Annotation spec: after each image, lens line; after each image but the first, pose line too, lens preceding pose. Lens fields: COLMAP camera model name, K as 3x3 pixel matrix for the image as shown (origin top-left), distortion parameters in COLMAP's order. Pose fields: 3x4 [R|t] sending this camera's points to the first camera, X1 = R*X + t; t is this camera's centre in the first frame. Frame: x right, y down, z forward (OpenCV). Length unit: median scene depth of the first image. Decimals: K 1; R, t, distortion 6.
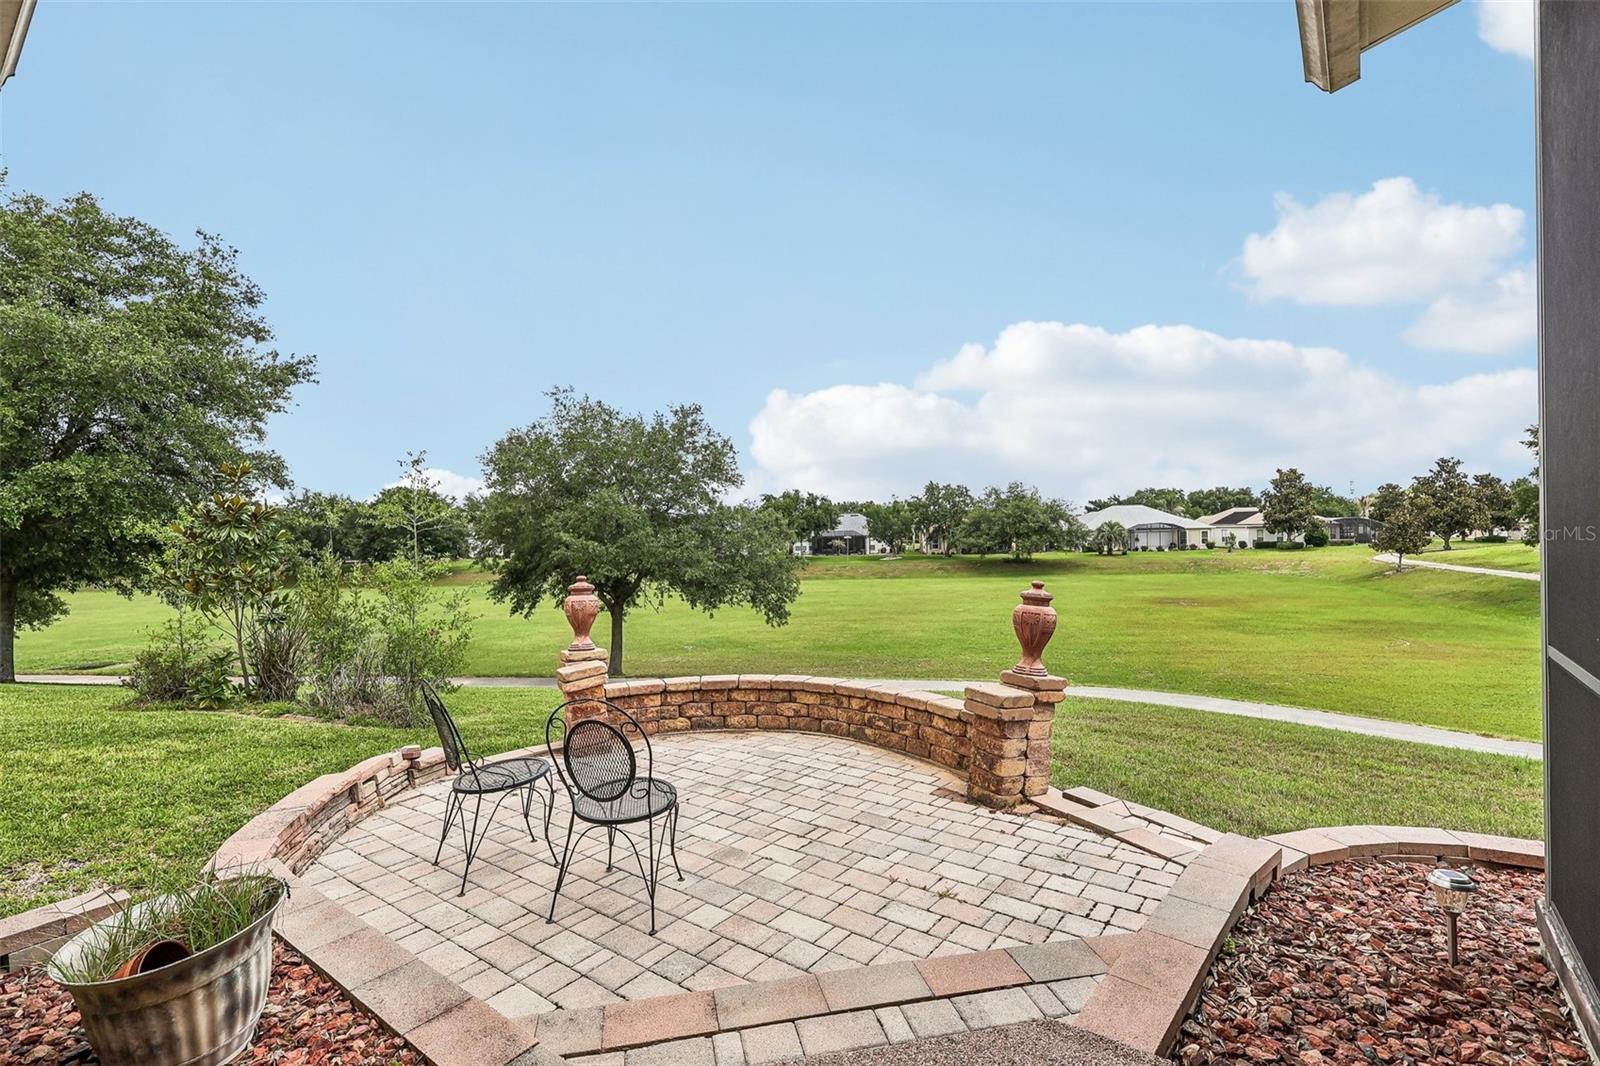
lens RADIAL K [[759.9, 0, 793.4], [0, 759.9, 535.4], [0, 0, 1]] dist [-0.004430, 0.000935]
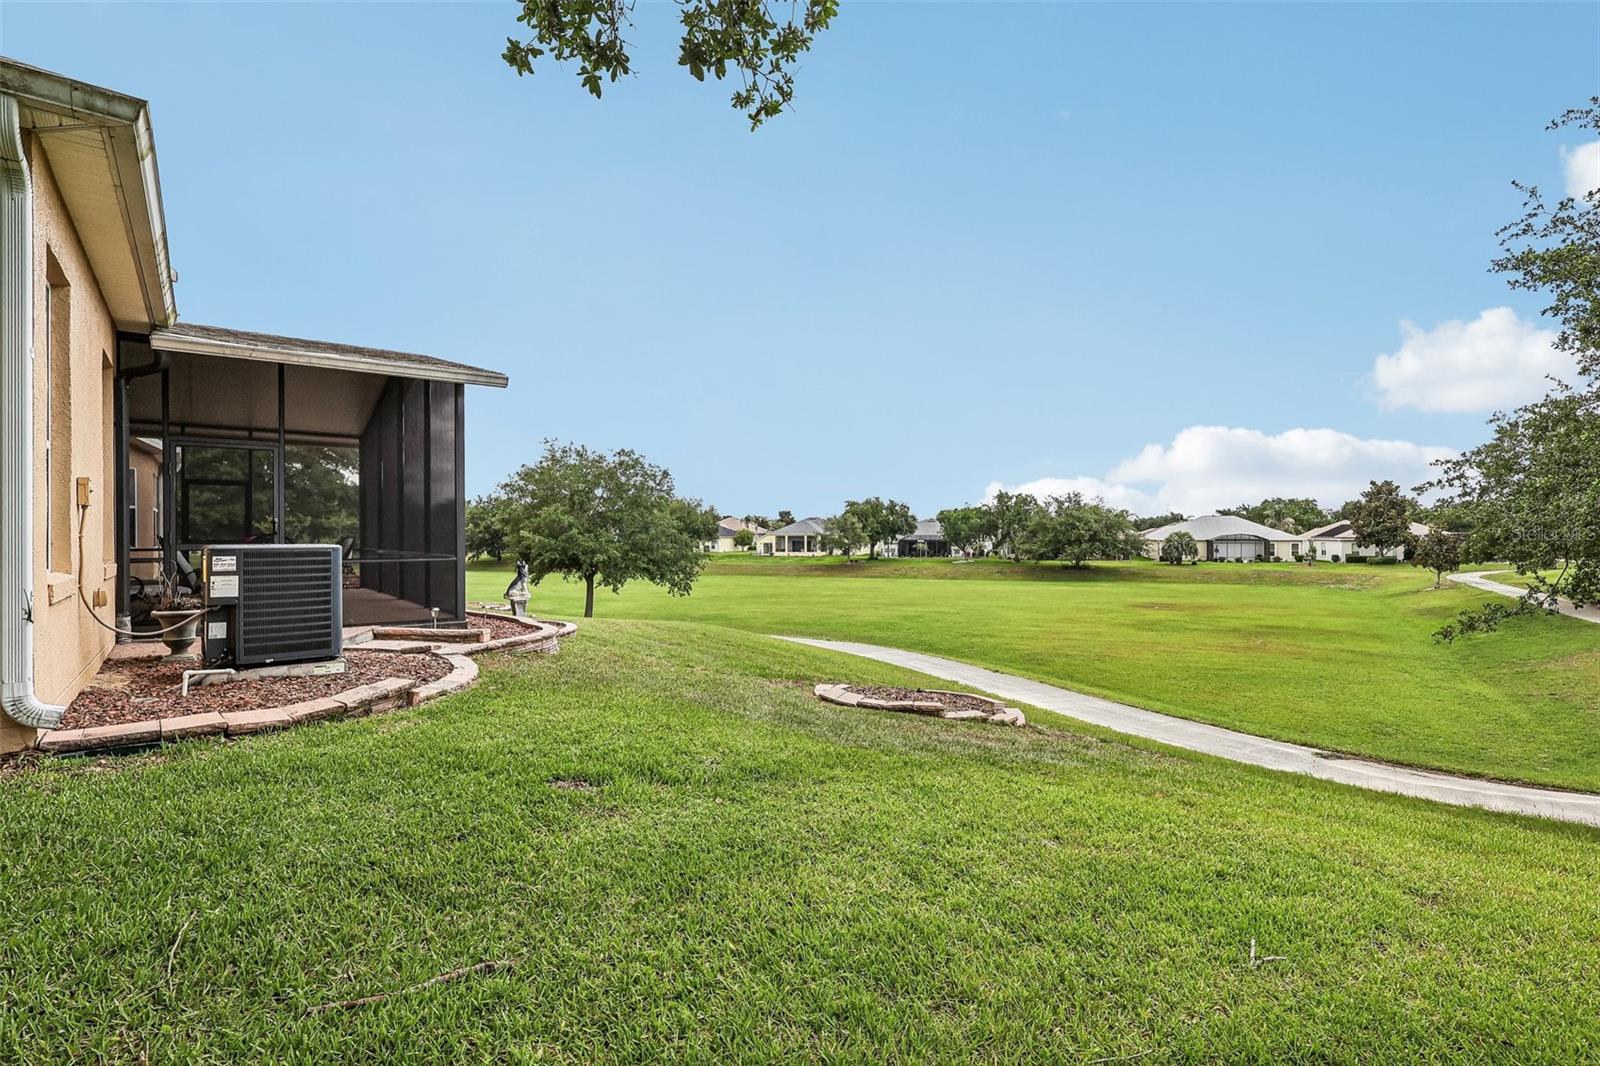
lens RADIAL K [[759.9, 0, 801.9], [0, 759.9, 532.4], [0, 0, 1]] dist [-0.004430, 0.000935]
pose [[0.969726, 0.021417, -0.243253, 0.169186], [-0.022761, 0.999737, -0.002715, -0.003110], [0.243131, 0.008169, 0.969959, -0.103431]]
